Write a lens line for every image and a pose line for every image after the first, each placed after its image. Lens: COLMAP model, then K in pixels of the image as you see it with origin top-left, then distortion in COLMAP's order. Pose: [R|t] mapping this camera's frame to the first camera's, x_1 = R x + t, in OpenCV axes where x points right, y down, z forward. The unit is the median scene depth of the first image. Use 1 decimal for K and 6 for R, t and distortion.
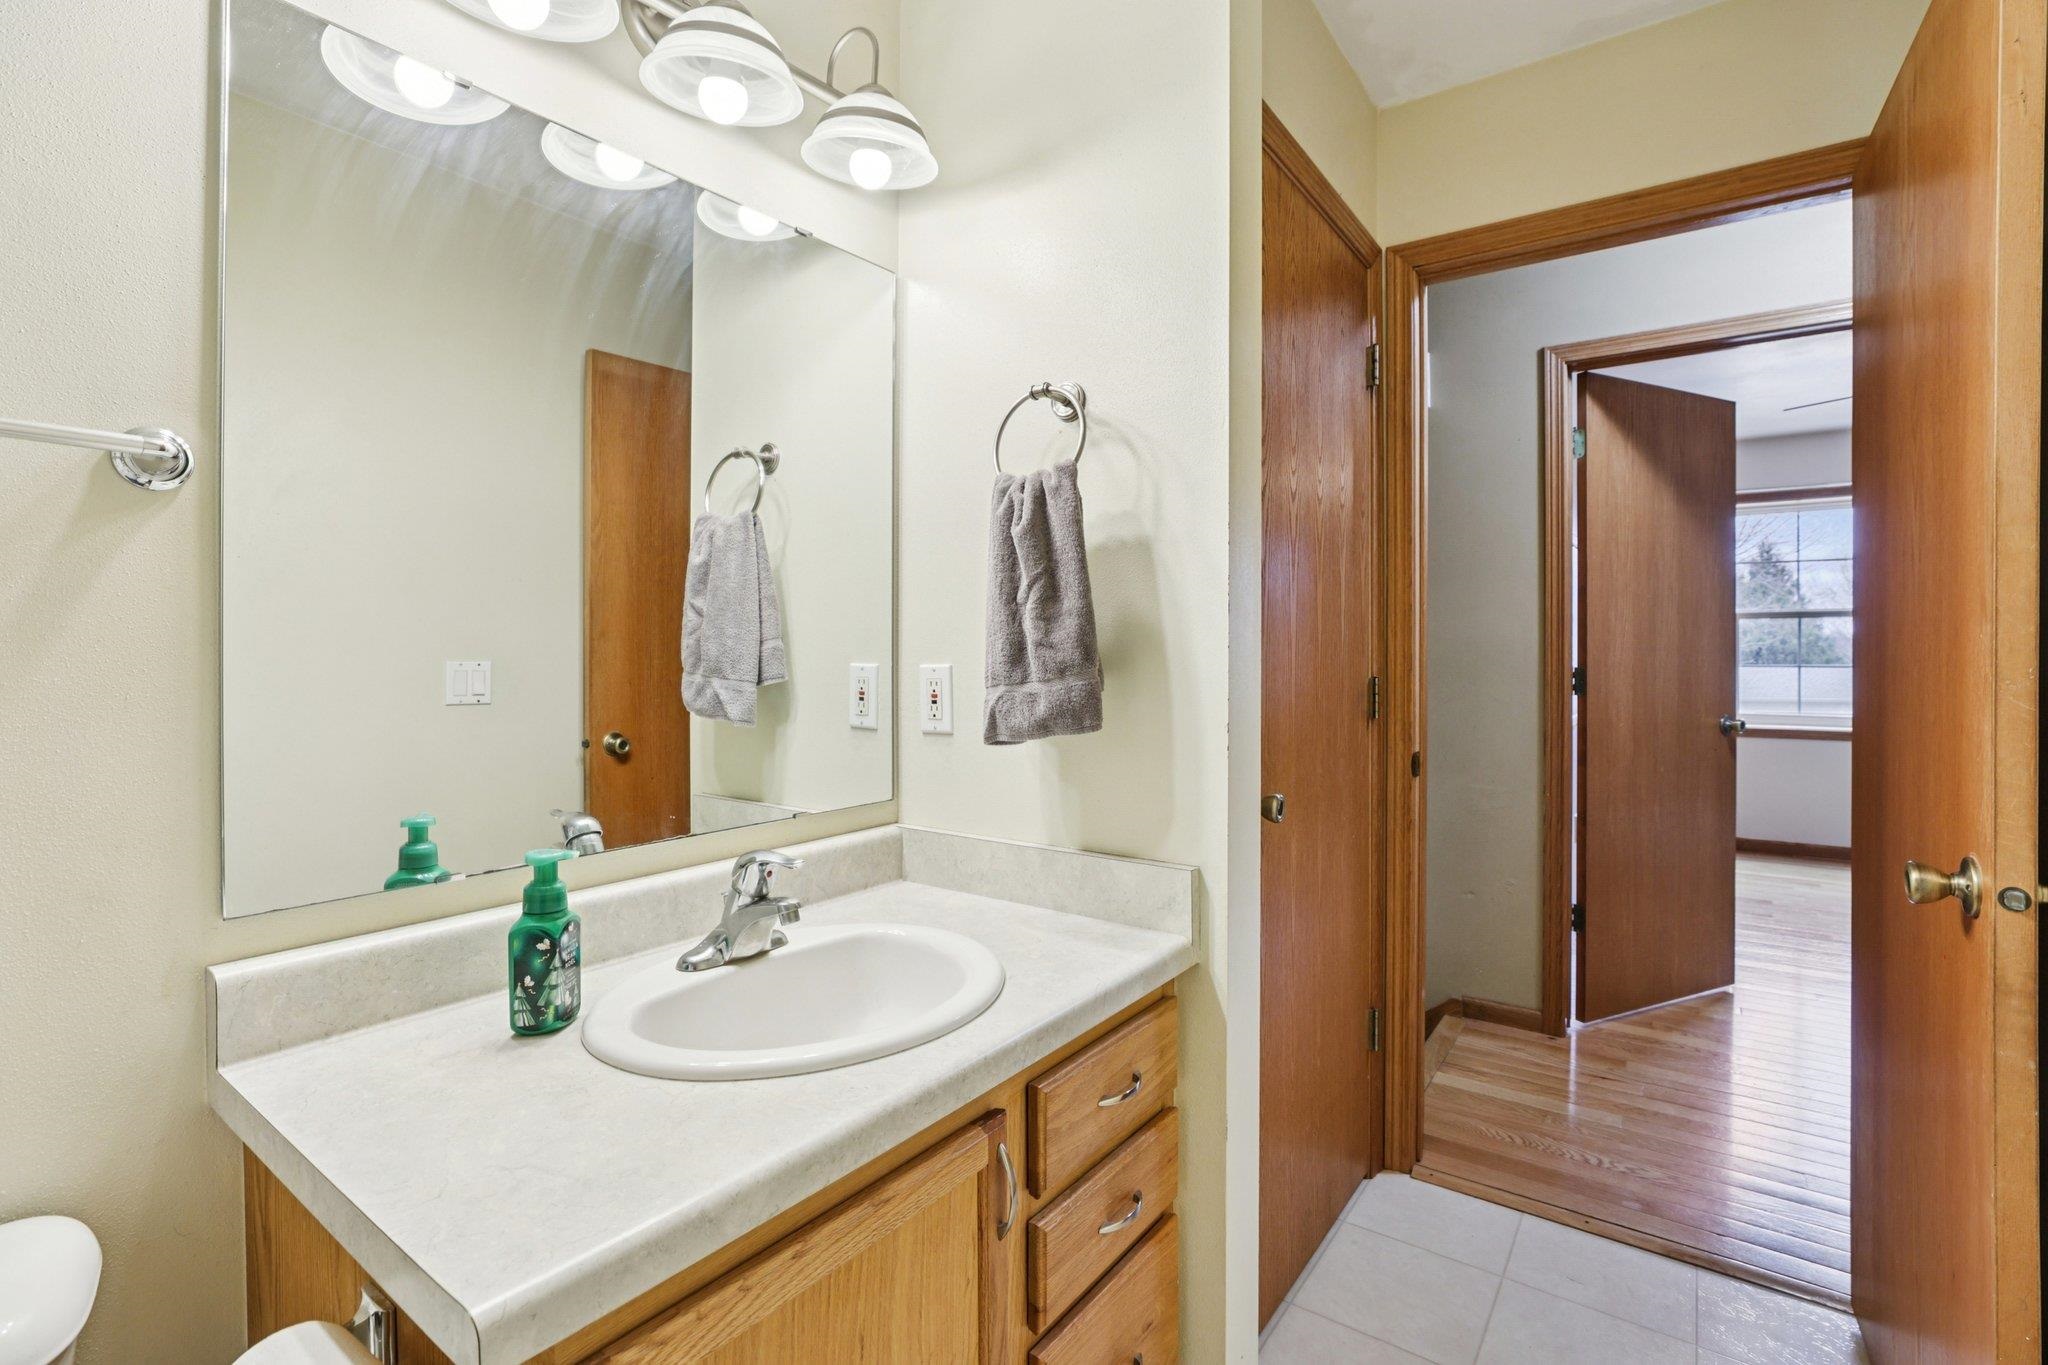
lens RADIAL K [[948.9, 0, 1033.8], [0, 948.9, 654.0], [0, 0, 1]] dist [-0.025054, 0.001384]
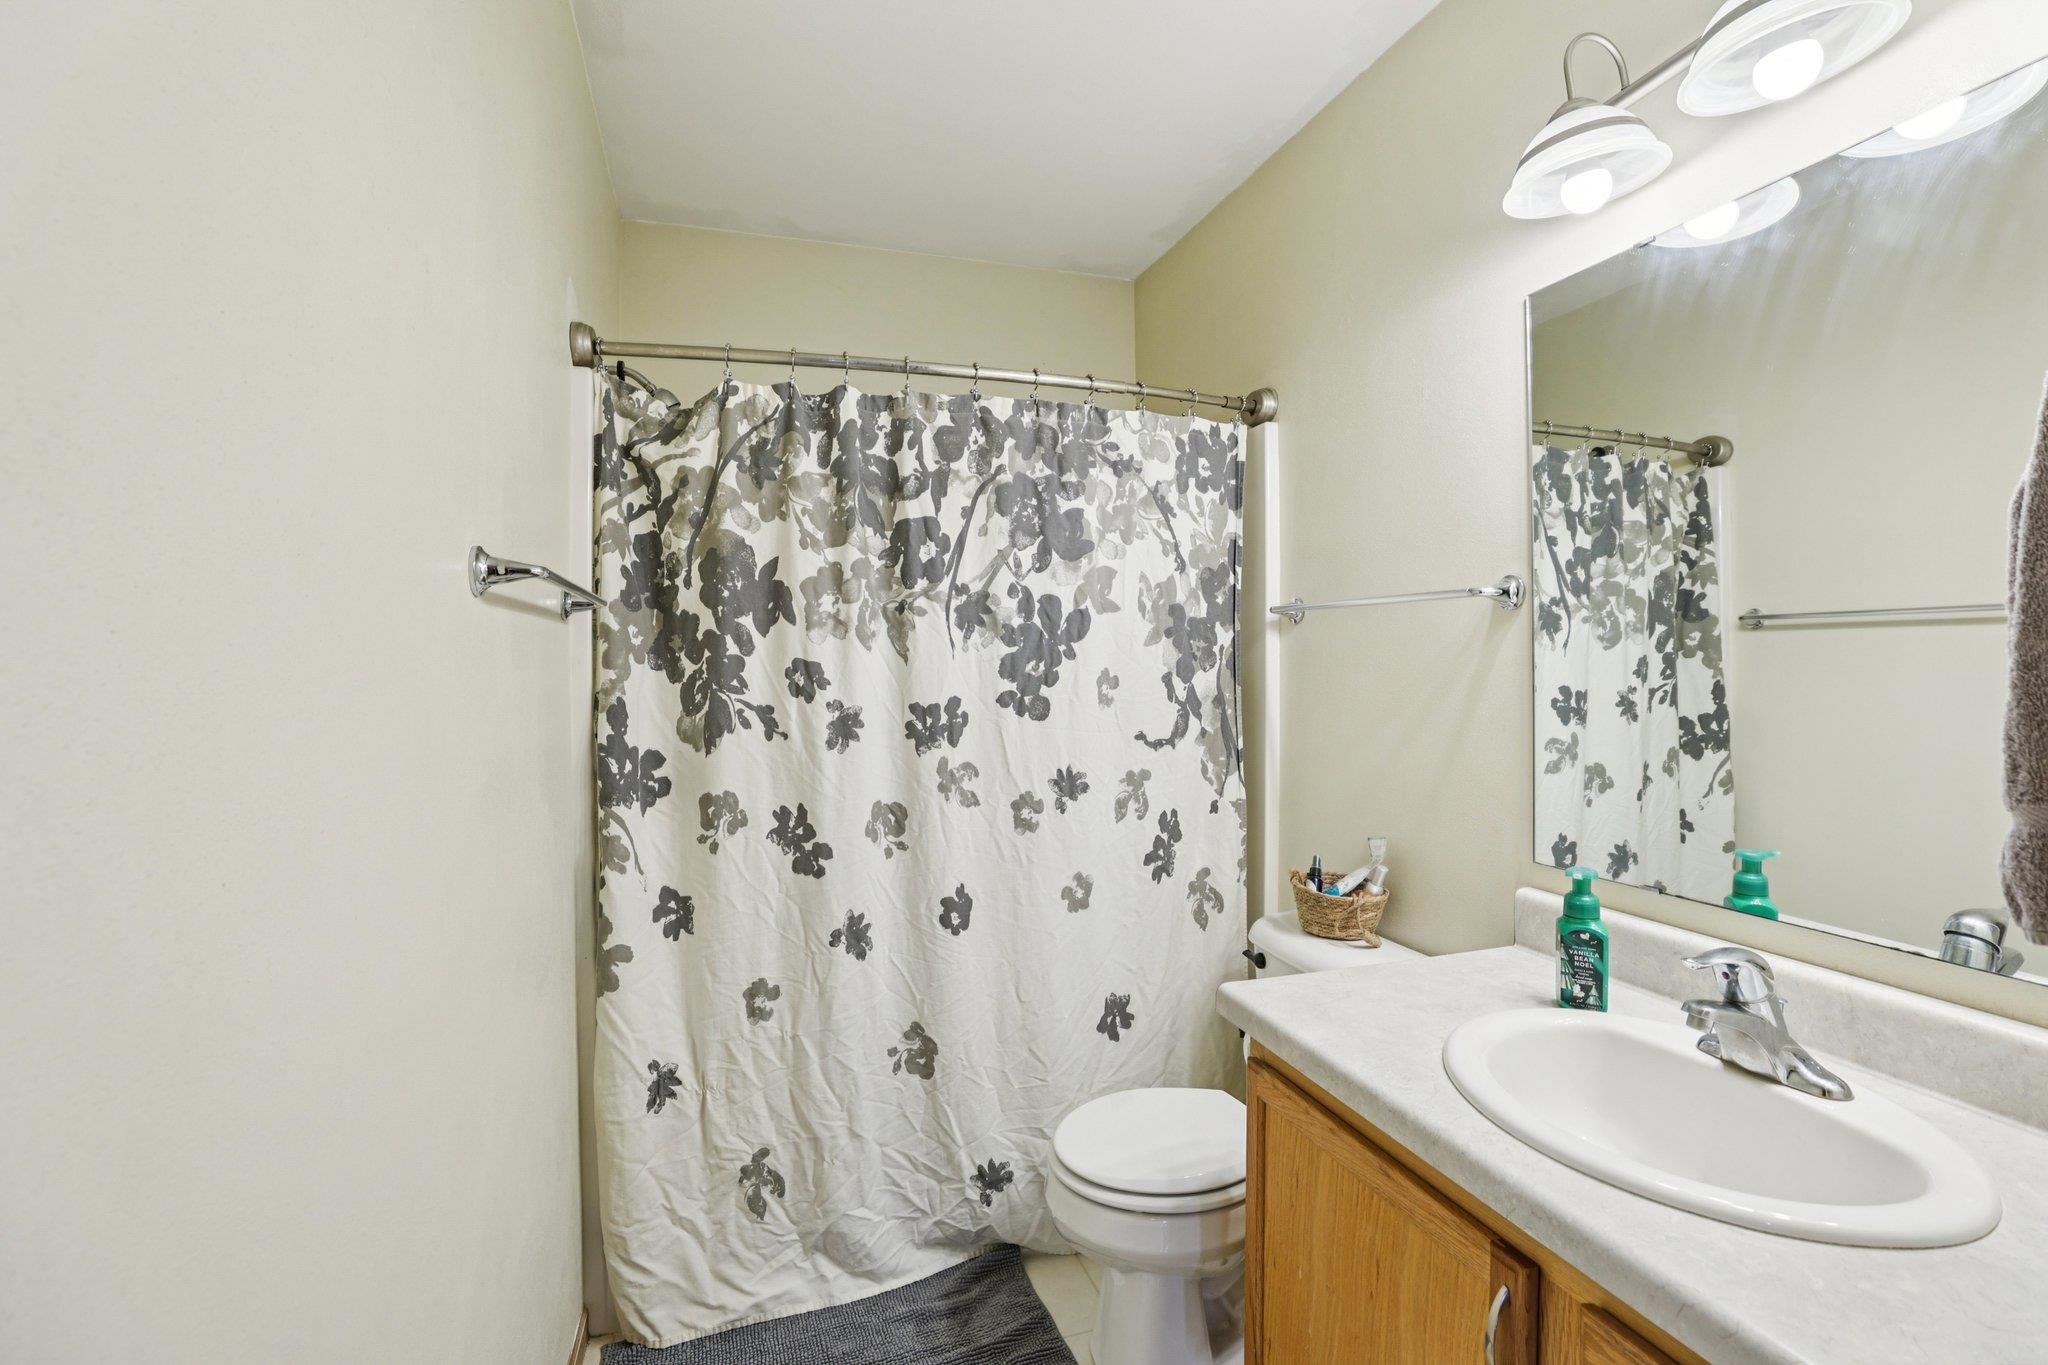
lens RADIAL K [[948.9, 0, 1033.8], [0, 948.9, 654.0], [0, 0, 1]] dist [-0.025054, 0.001384]
pose [[-0.593814, -0.016704, -0.804429, 0.891596], [-0.017696, 0.999814, -0.007698, -0.047551], [0.804407, 0.009664, -0.594000, 1.120835]]
